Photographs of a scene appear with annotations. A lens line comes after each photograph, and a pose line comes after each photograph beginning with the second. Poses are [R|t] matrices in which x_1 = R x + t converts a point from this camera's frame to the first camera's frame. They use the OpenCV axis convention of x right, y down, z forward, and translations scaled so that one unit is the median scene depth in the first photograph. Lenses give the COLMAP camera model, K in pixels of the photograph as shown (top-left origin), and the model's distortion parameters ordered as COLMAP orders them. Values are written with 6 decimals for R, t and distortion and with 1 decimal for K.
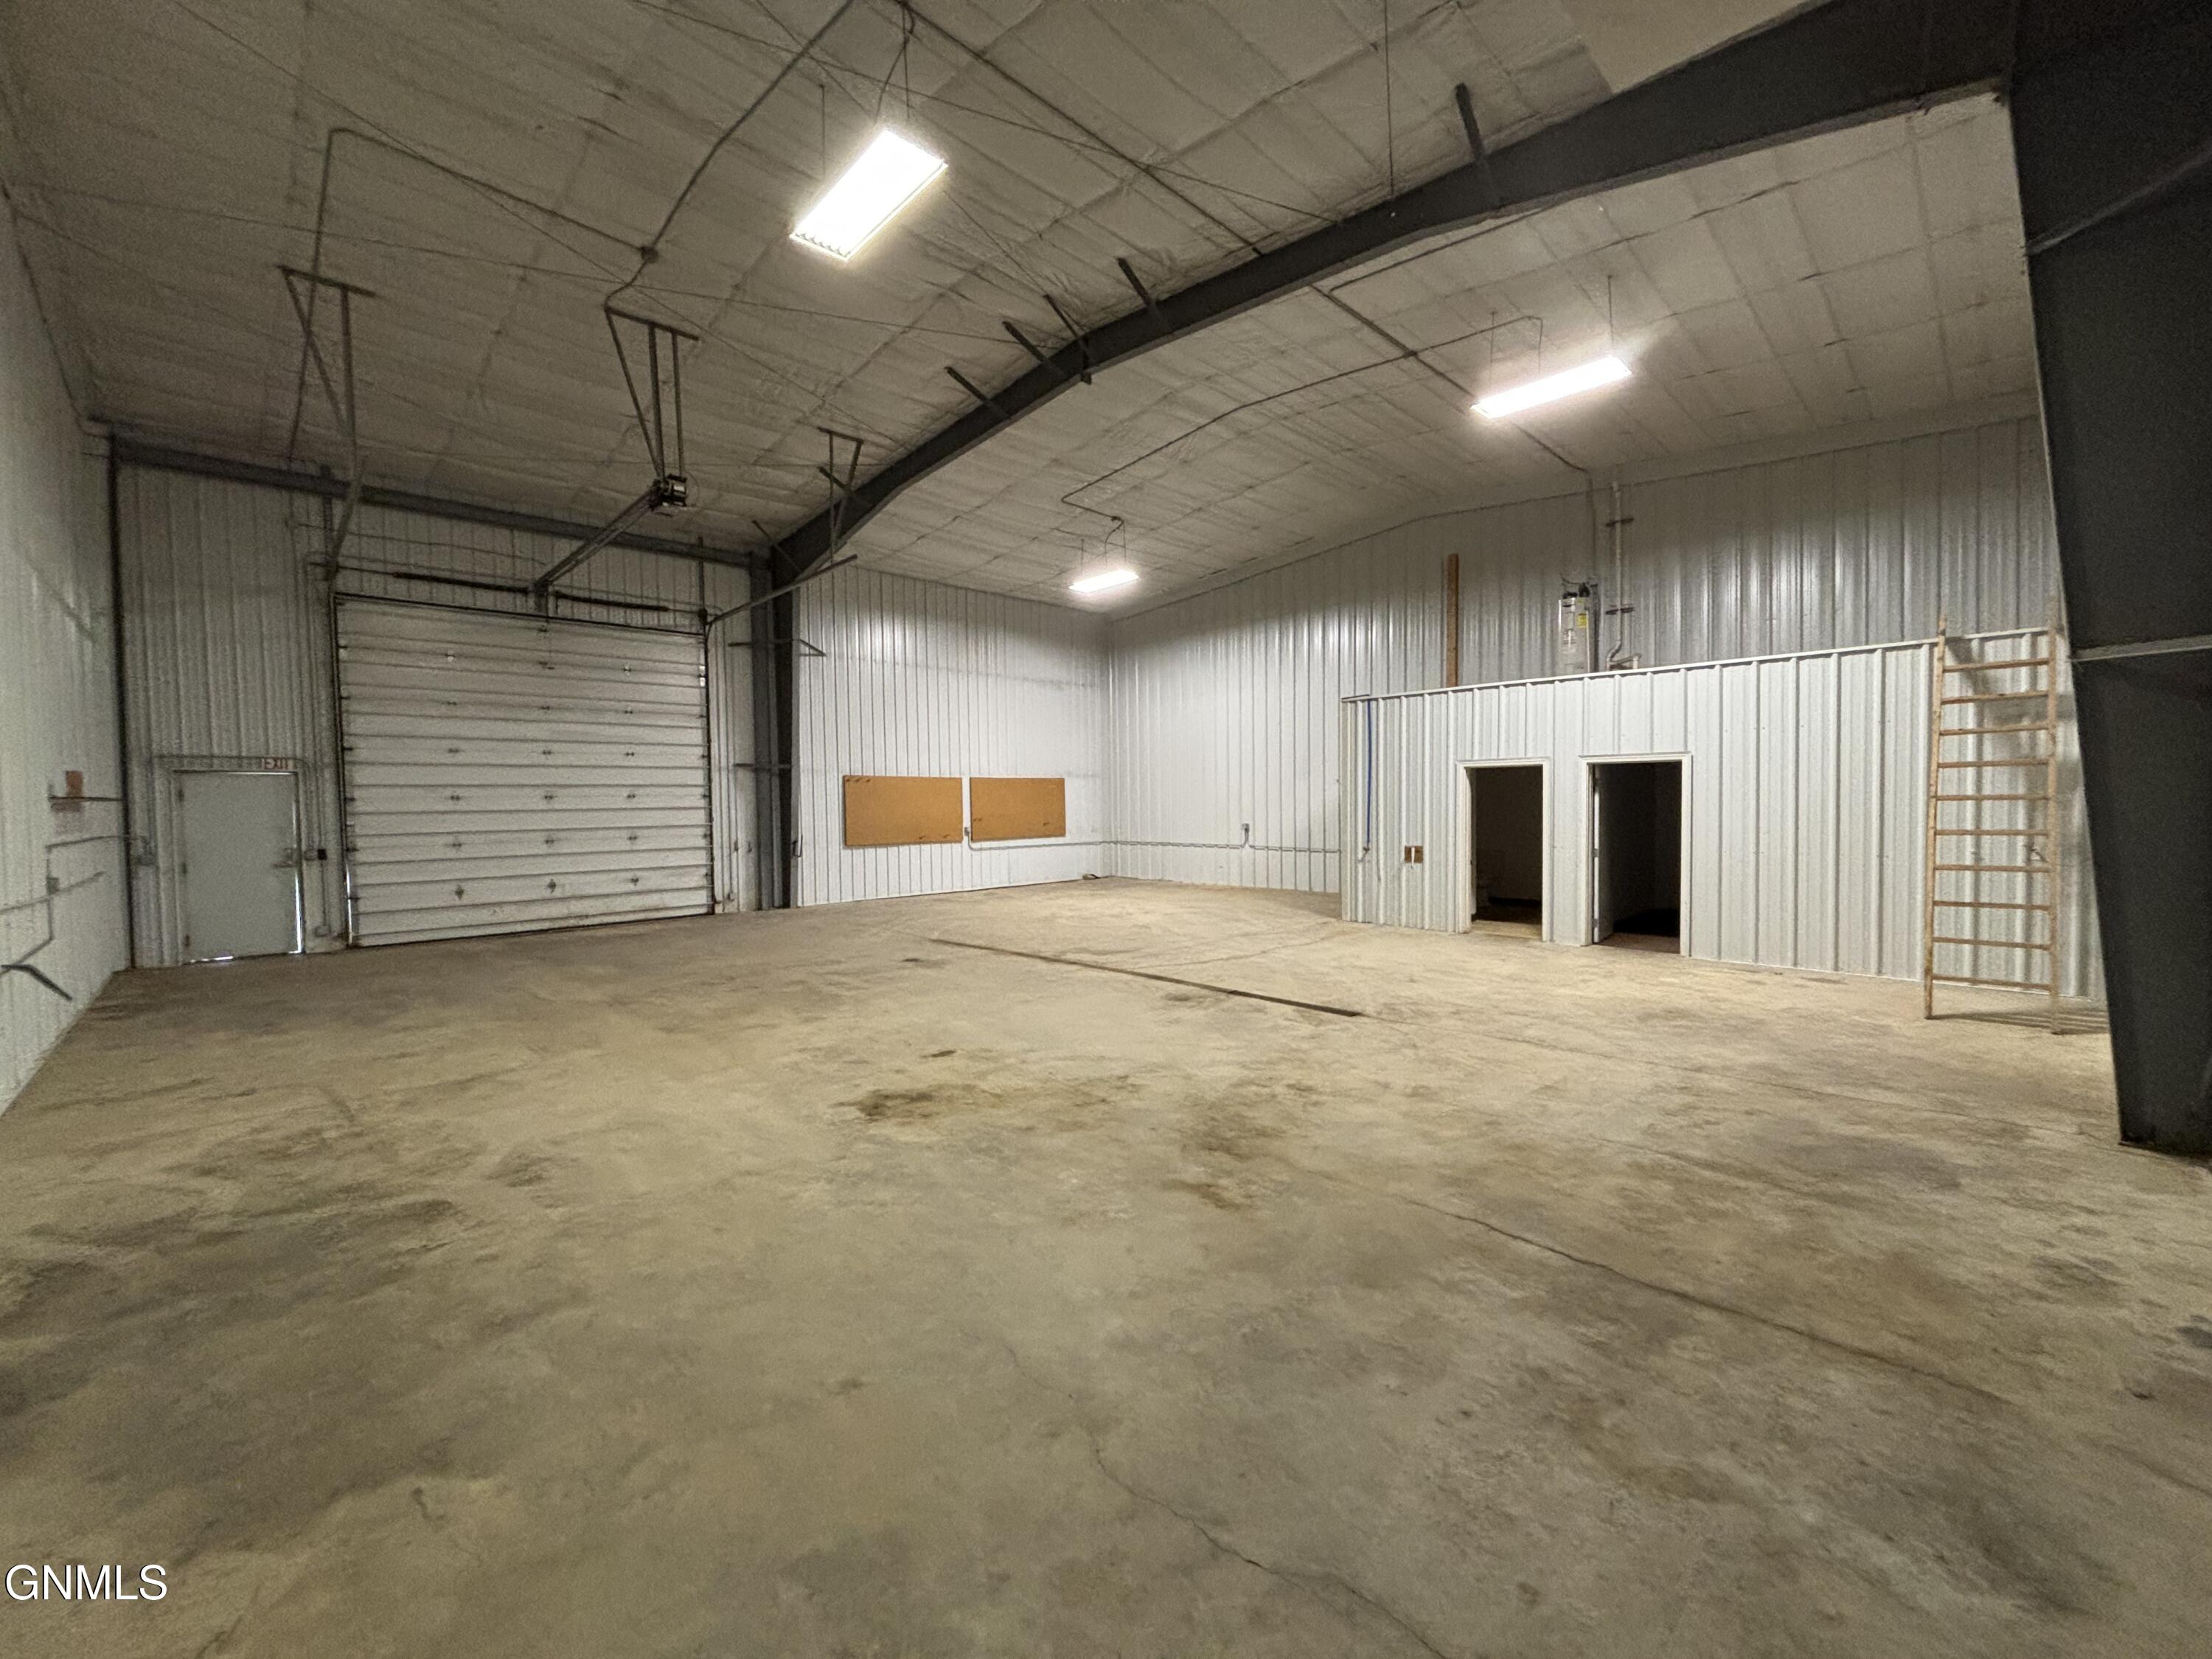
lens RADIAL K [[880.9, 0, 1122.9], [0, 880.9, 829.3], [0, 0, 1]] dist [0.002019, 0.000062]
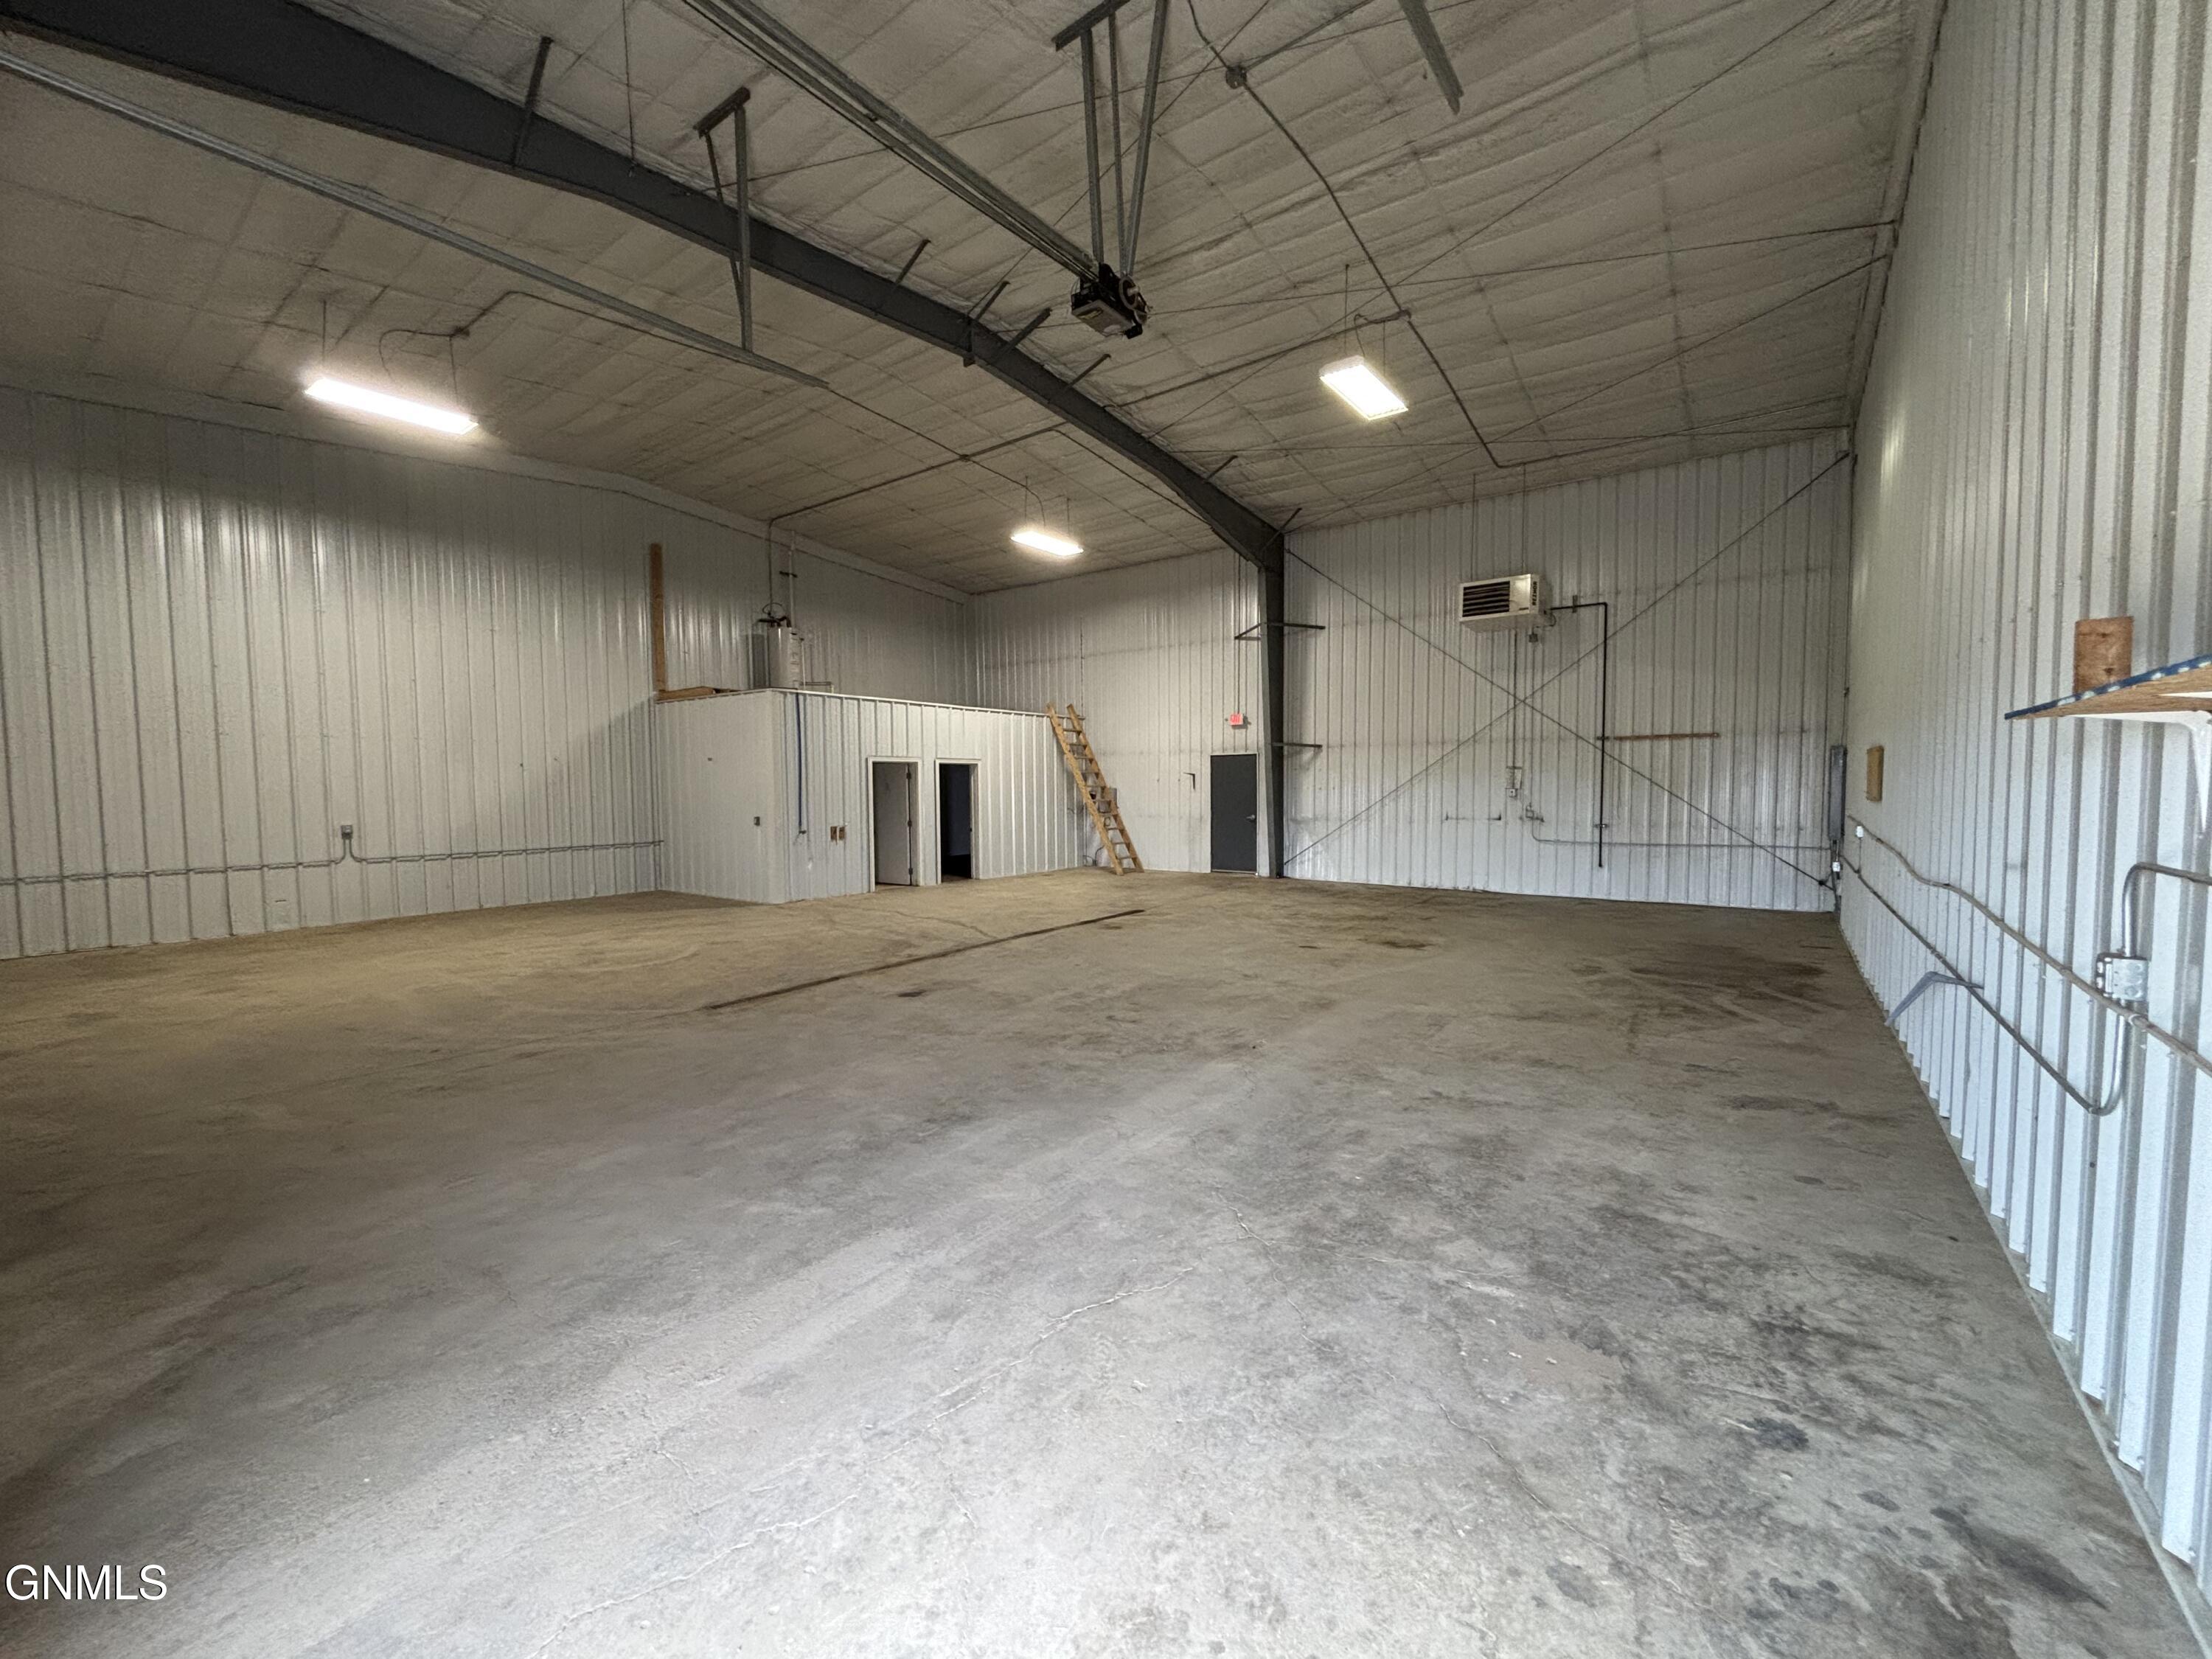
lens RADIAL K [[880.9, 0, 1117.1], [0, 880.9, 831.4], [0, 0, 1]] dist [0.002019, 0.000062]
pose [[-0.155421, -0.035842, 0.987198, -0.888448], [0.044200, 0.998088, 0.043196, -0.008108], [-0.986859, 0.050348, -0.153540, 0.817746]]
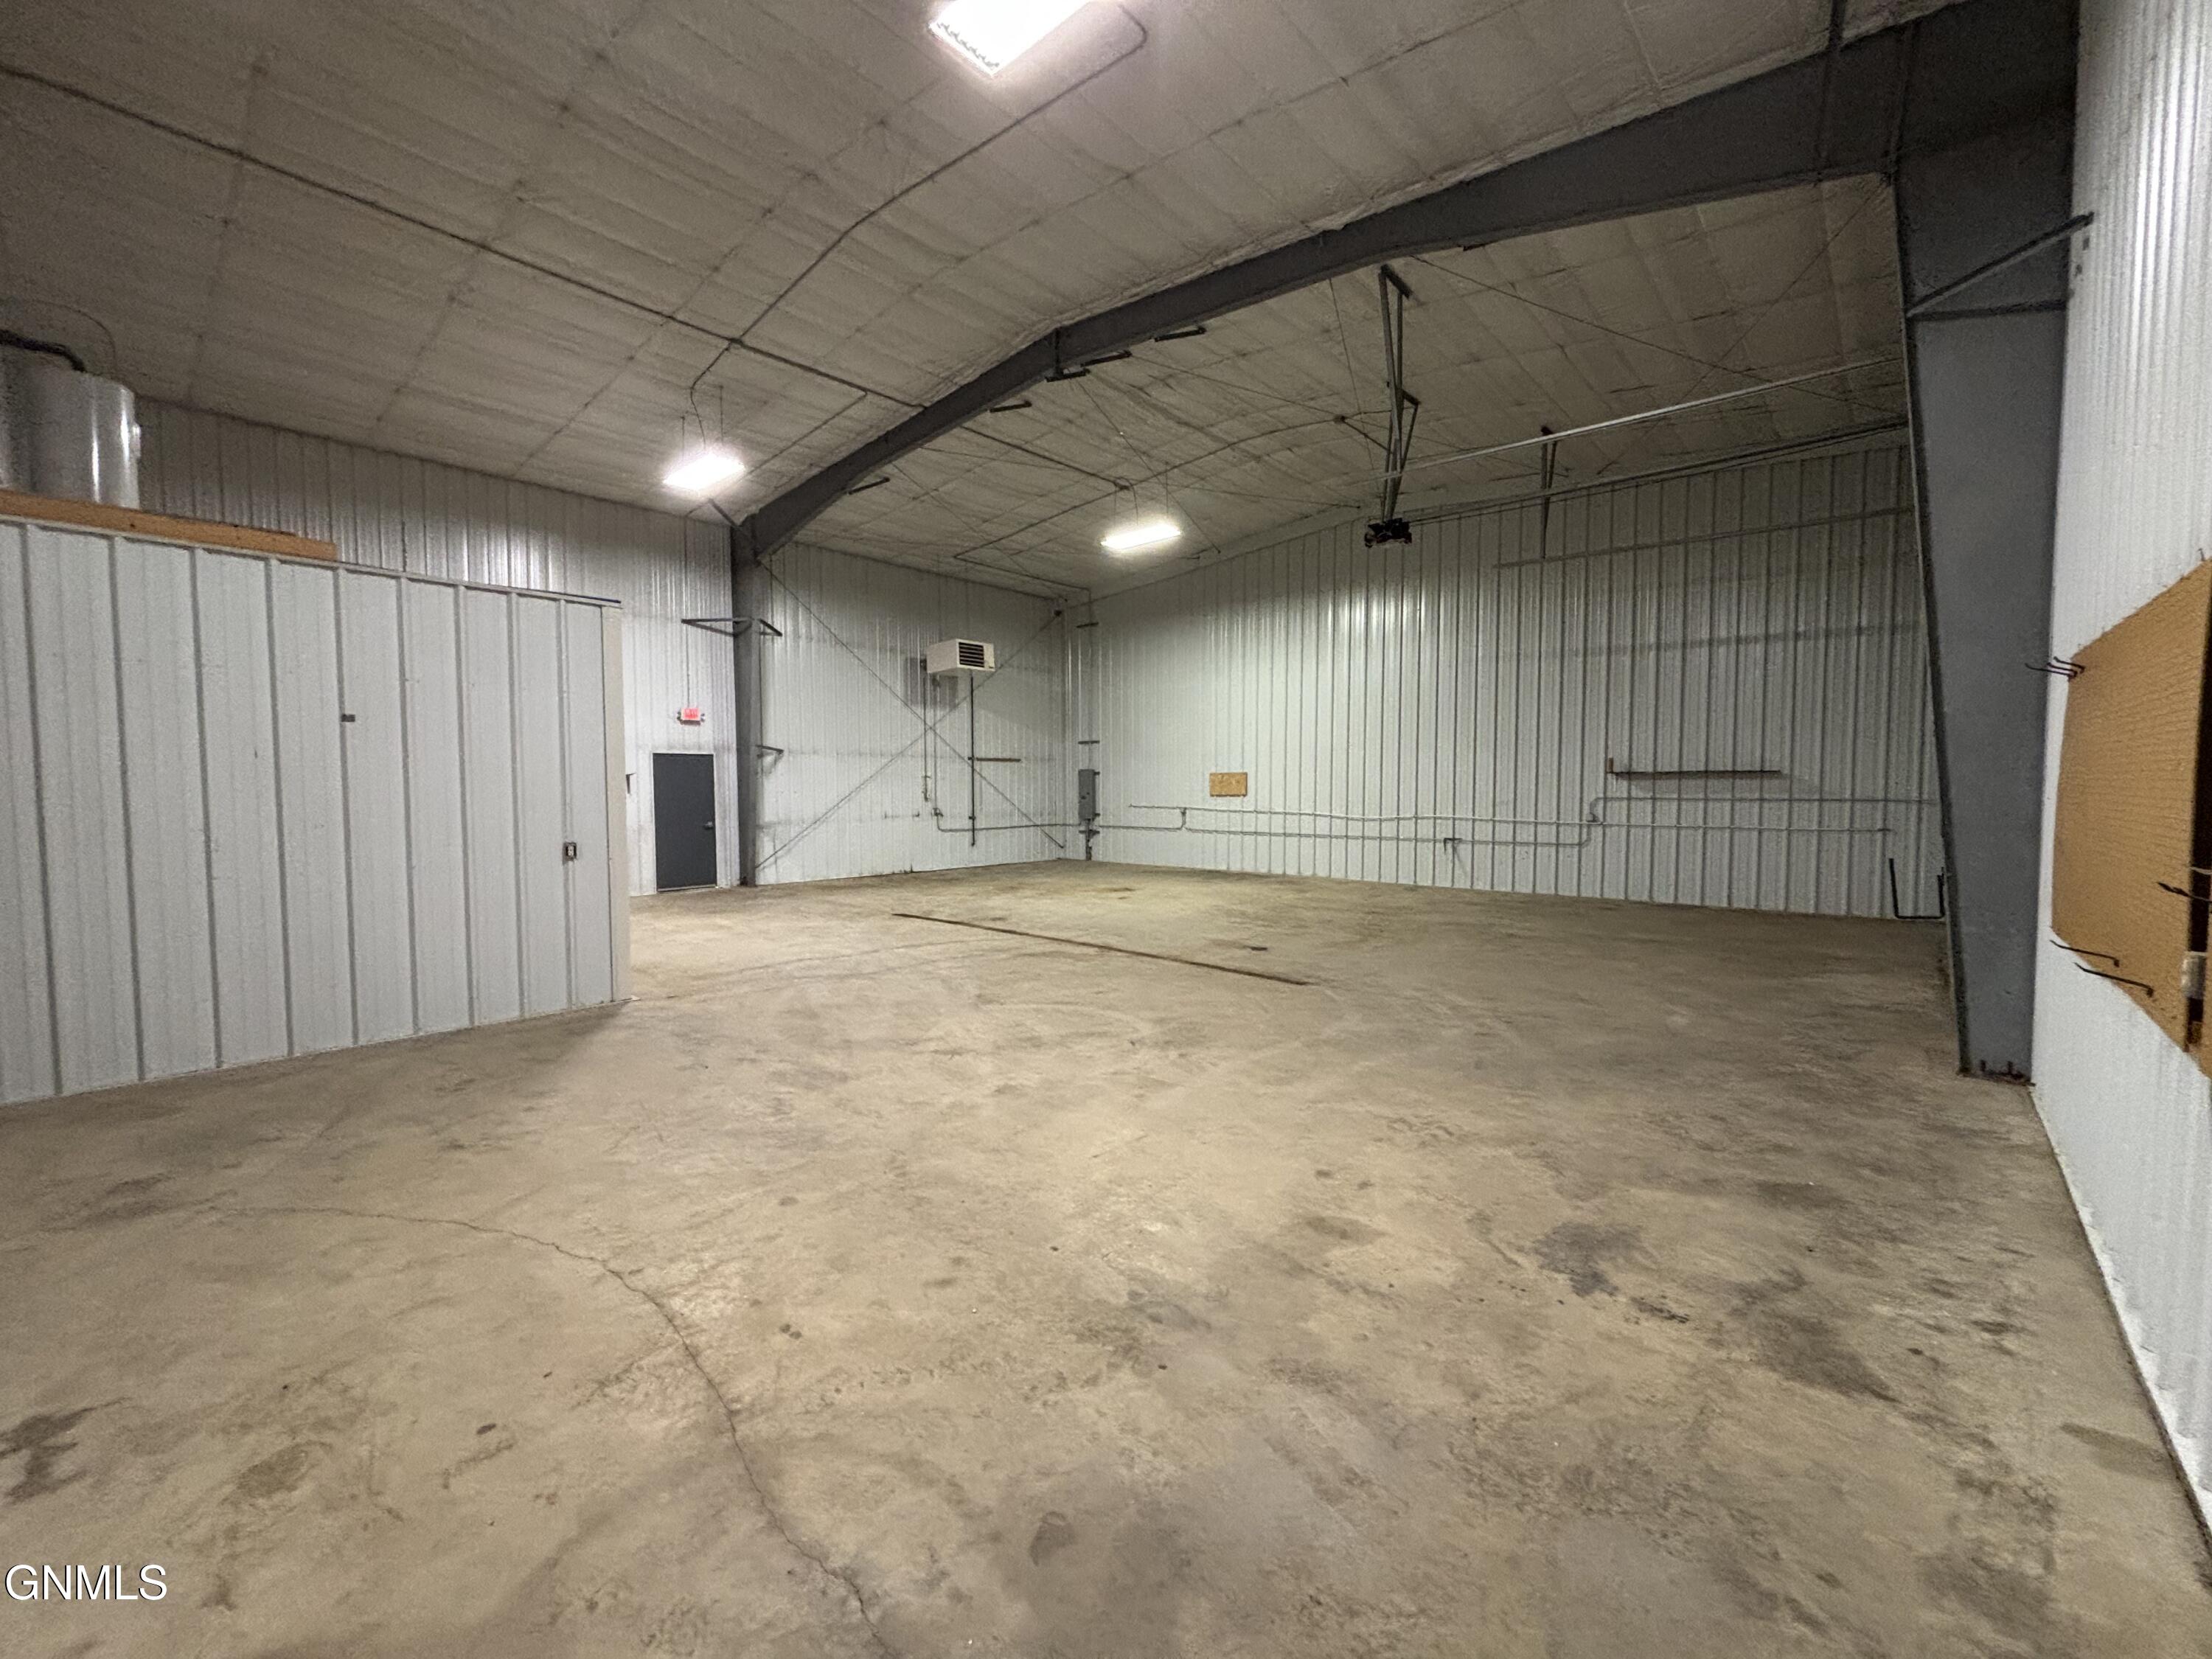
lens RADIAL K [[883.7, 0, 1103.0], [0, 883.7, 829.8], [0, 0, 1]] dist [0.000017, -0.000008]
pose [[-0.997403, 0.023583, -0.068055, 0.074843], [0.018097, 0.996620, 0.080133, -0.048795], [0.069715, 0.078693, -0.994458, 1.787485]]
